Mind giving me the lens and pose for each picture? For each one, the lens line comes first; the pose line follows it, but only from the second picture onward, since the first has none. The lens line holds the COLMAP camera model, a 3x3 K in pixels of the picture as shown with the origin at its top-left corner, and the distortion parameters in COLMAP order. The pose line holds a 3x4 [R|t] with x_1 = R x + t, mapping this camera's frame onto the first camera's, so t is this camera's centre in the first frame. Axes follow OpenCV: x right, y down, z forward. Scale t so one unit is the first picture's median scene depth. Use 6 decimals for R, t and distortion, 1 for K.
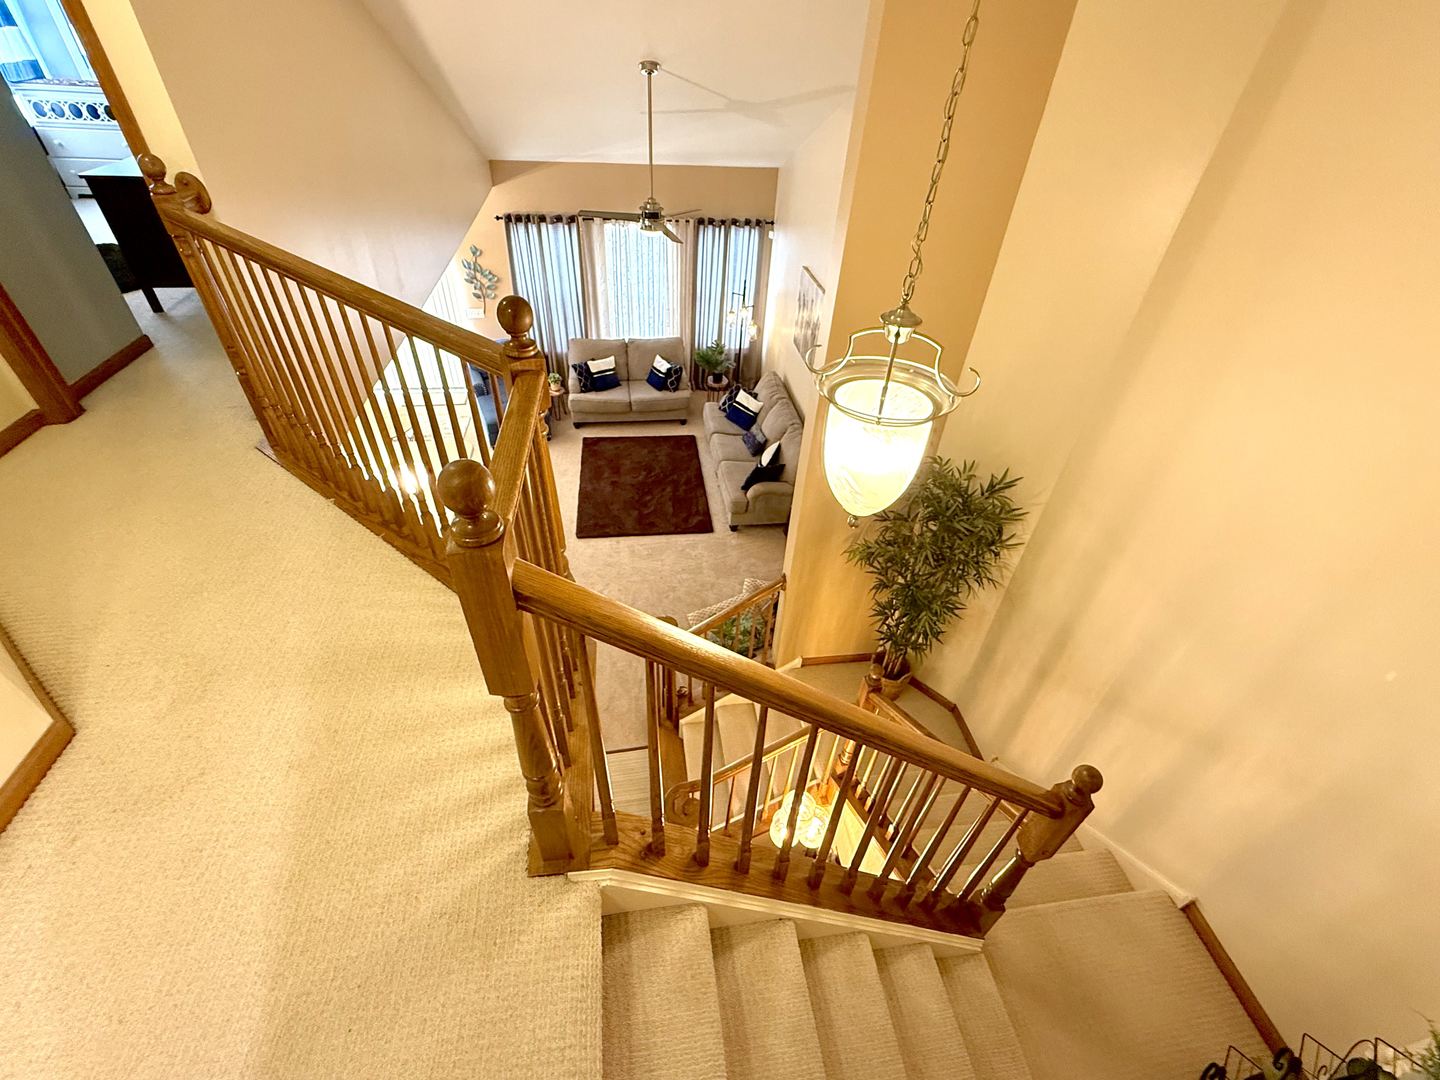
lens RADIAL K [[625.8, 0, 714.8], [0, 625.8, 543.7], [0, 0, 1]] dist [0.000393, -0.000075]
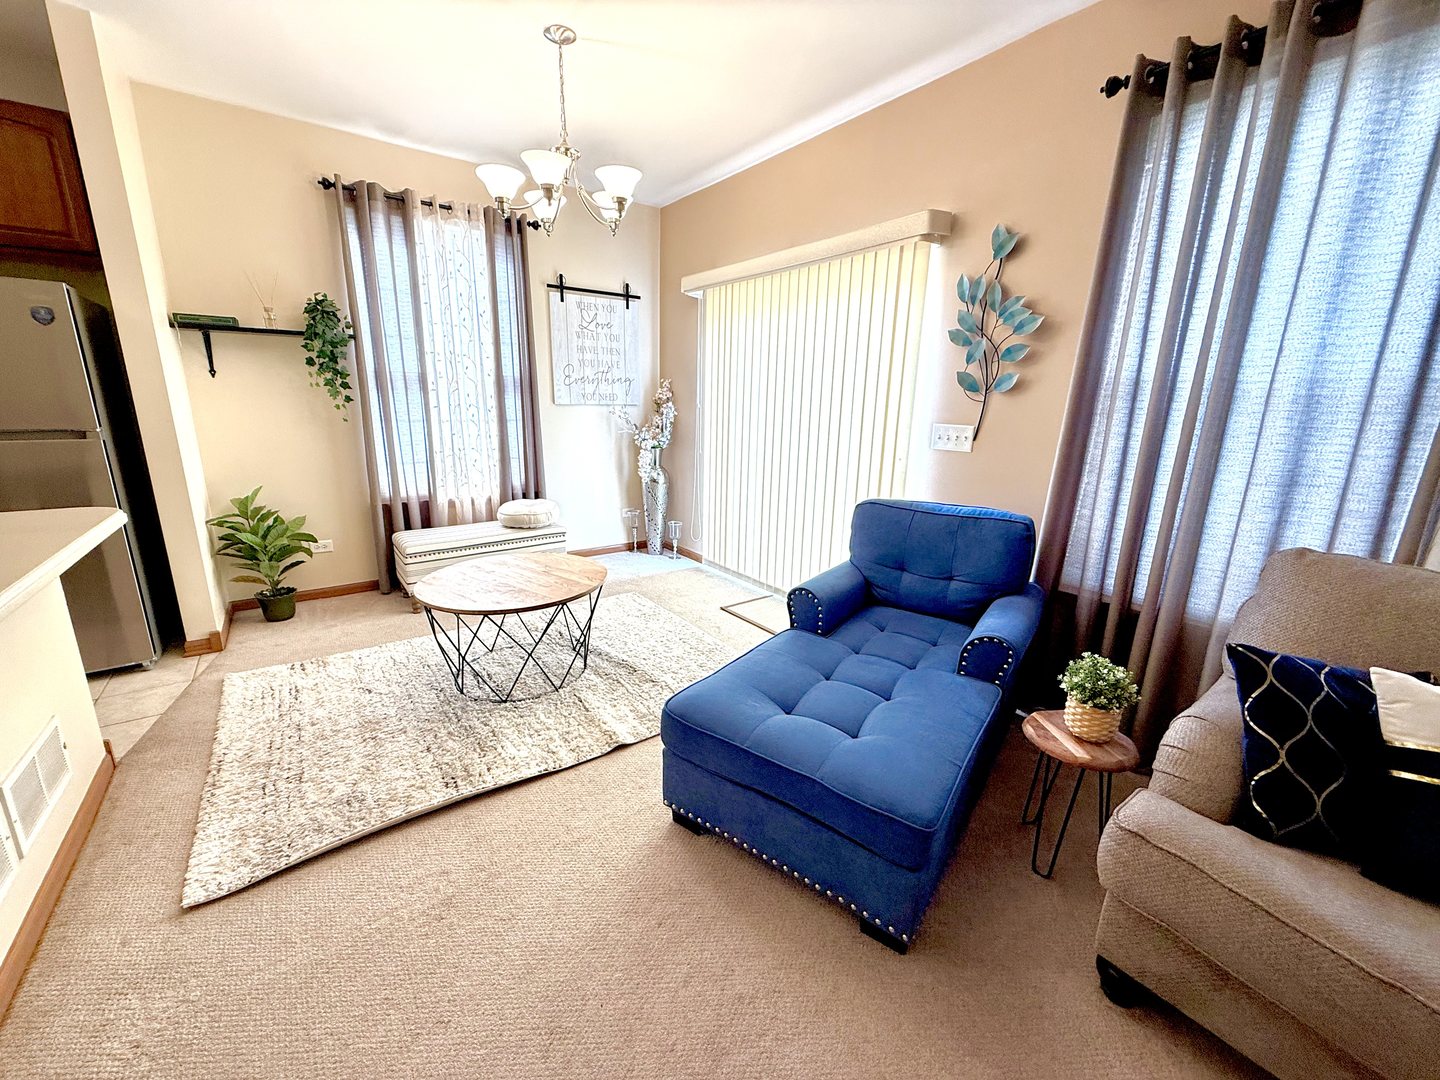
lens RADIAL K [[571.9, 0, 717.9], [0, 571.9, 541.1], [0, 0, 1]] dist [0.000198, 0.000047]
pose [[0.483002, 0.178487, -0.857235, -0.170701], [-0.561286, 0.814524, -0.146657, -0.211424], [0.672062, 0.551989, 0.493599, 0.828093]]
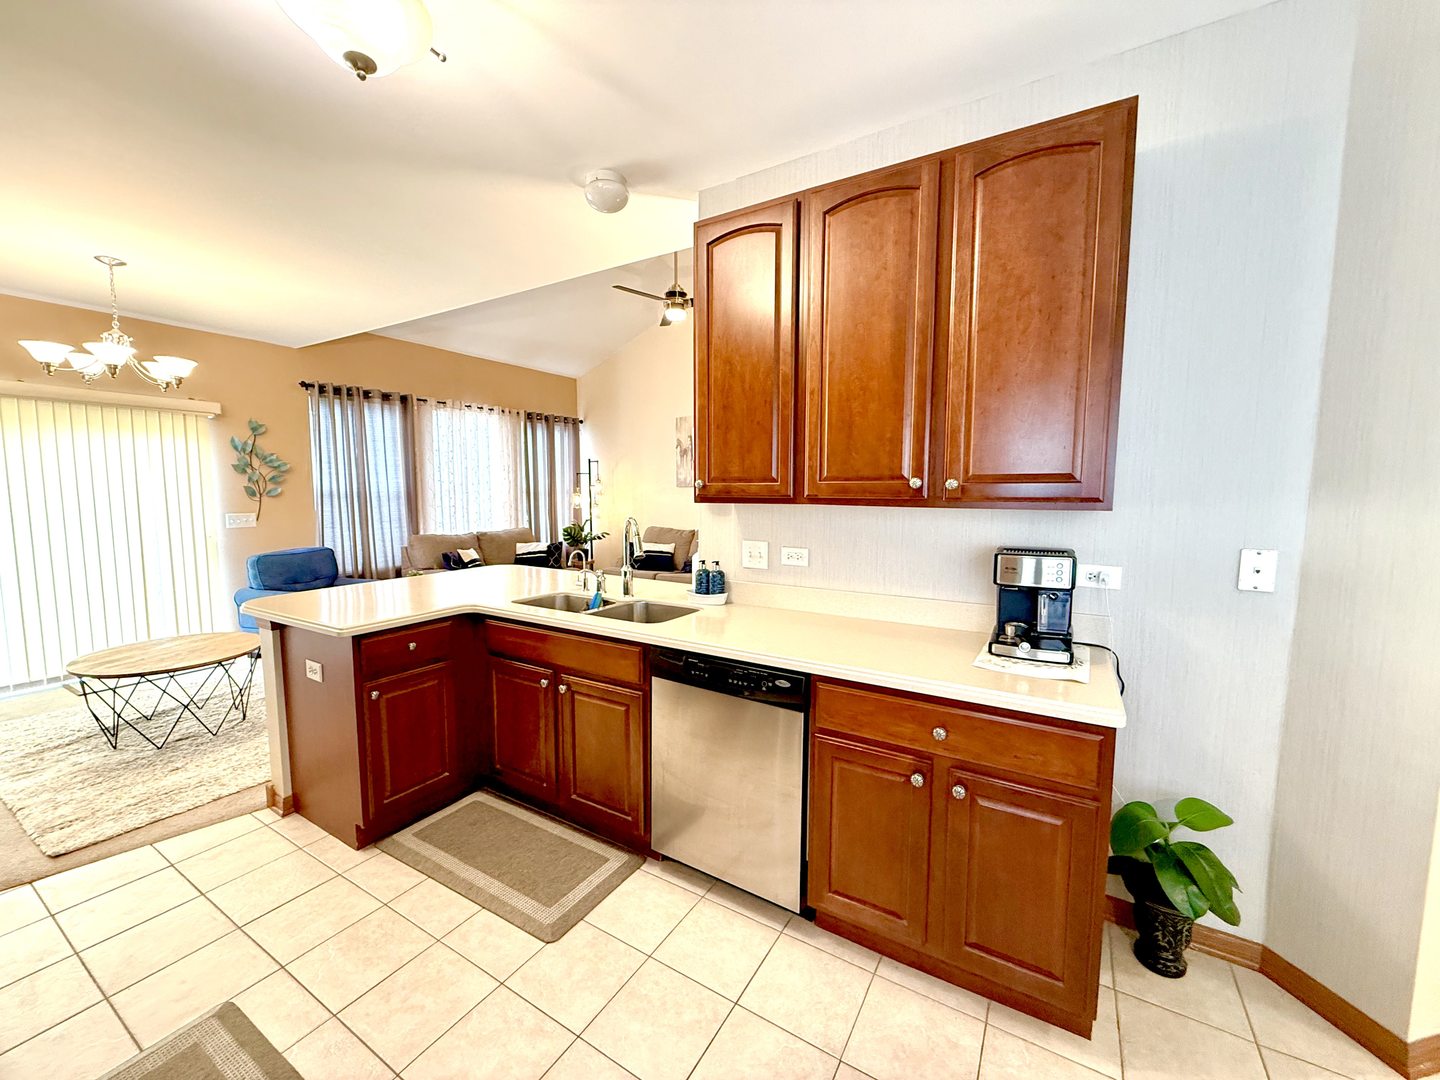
lens RADIAL K [[571.9, 0, 717.9], [0, 571.9, 541.1], [0, 0, 1]] dist [0.000198, 0.000047]
pose [[0.622780, -0.108367, 0.774856, -0.559182], [0.517707, 0.799625, -0.304269, 0.079586], [-0.586621, 0.590641, 0.554093, 0.428115]]
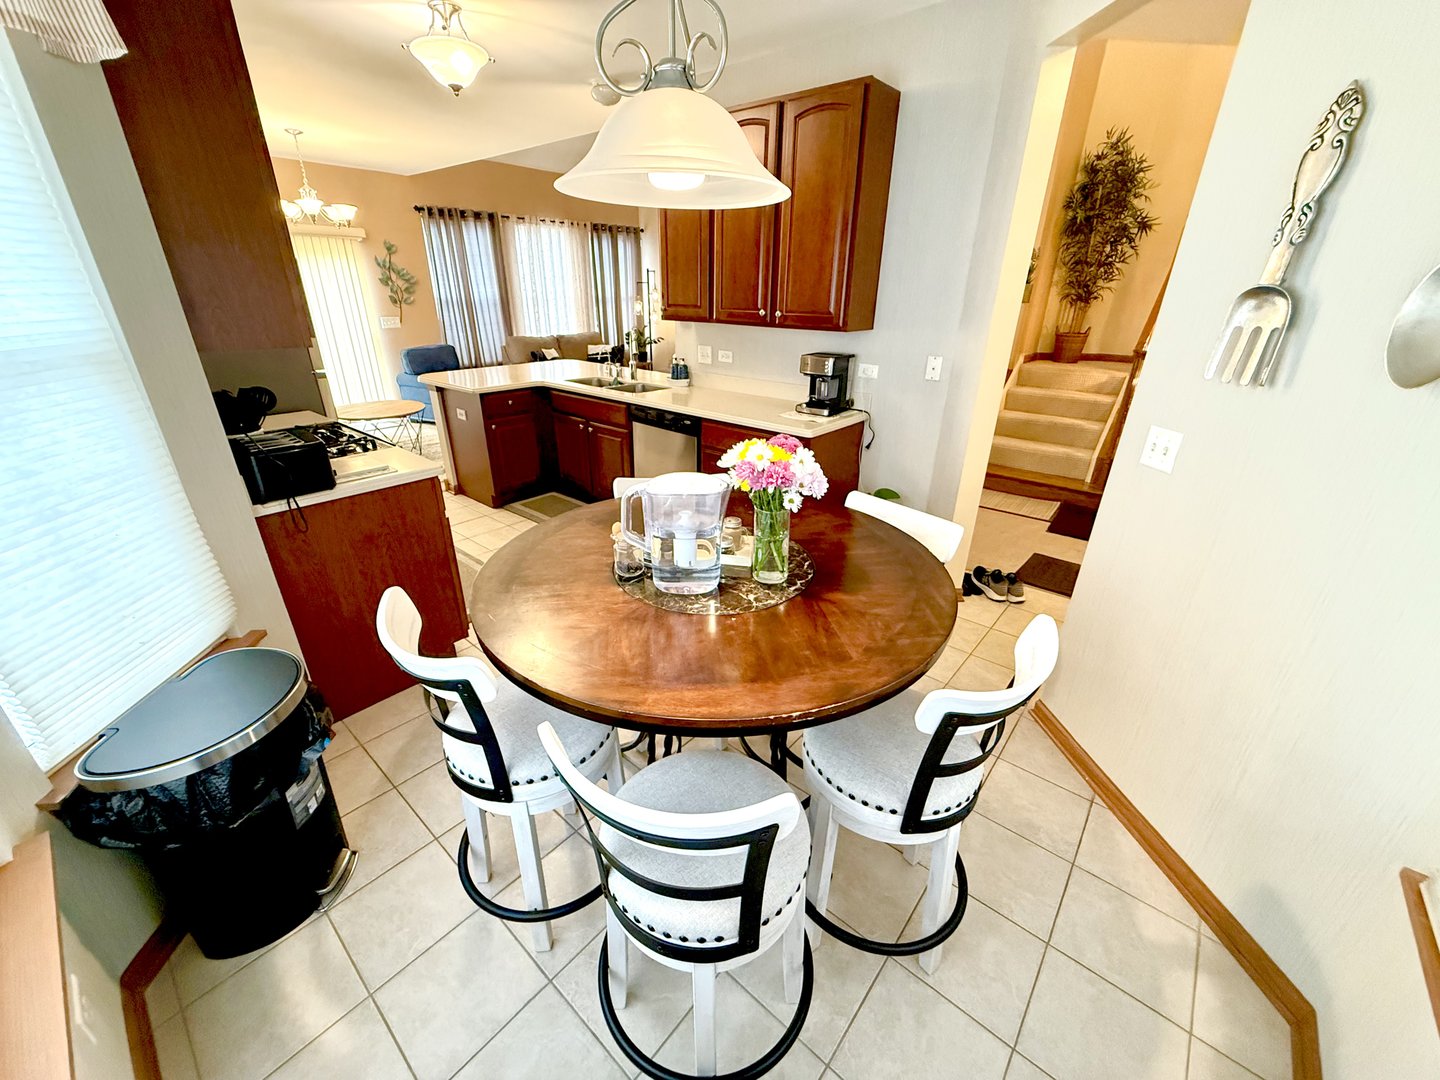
lens RADIAL K [[571.9, 0, 717.9], [0, 571.9, 541.1], [0, 0, 1]] dist [0.000198, 0.000047]
pose [[0.743320, -0.298589, 0.598598, -0.642546], [0.441704, 0.891113, -0.103994, 0.199189], [-0.502367, 0.341703, 0.794271, 0.252280]]
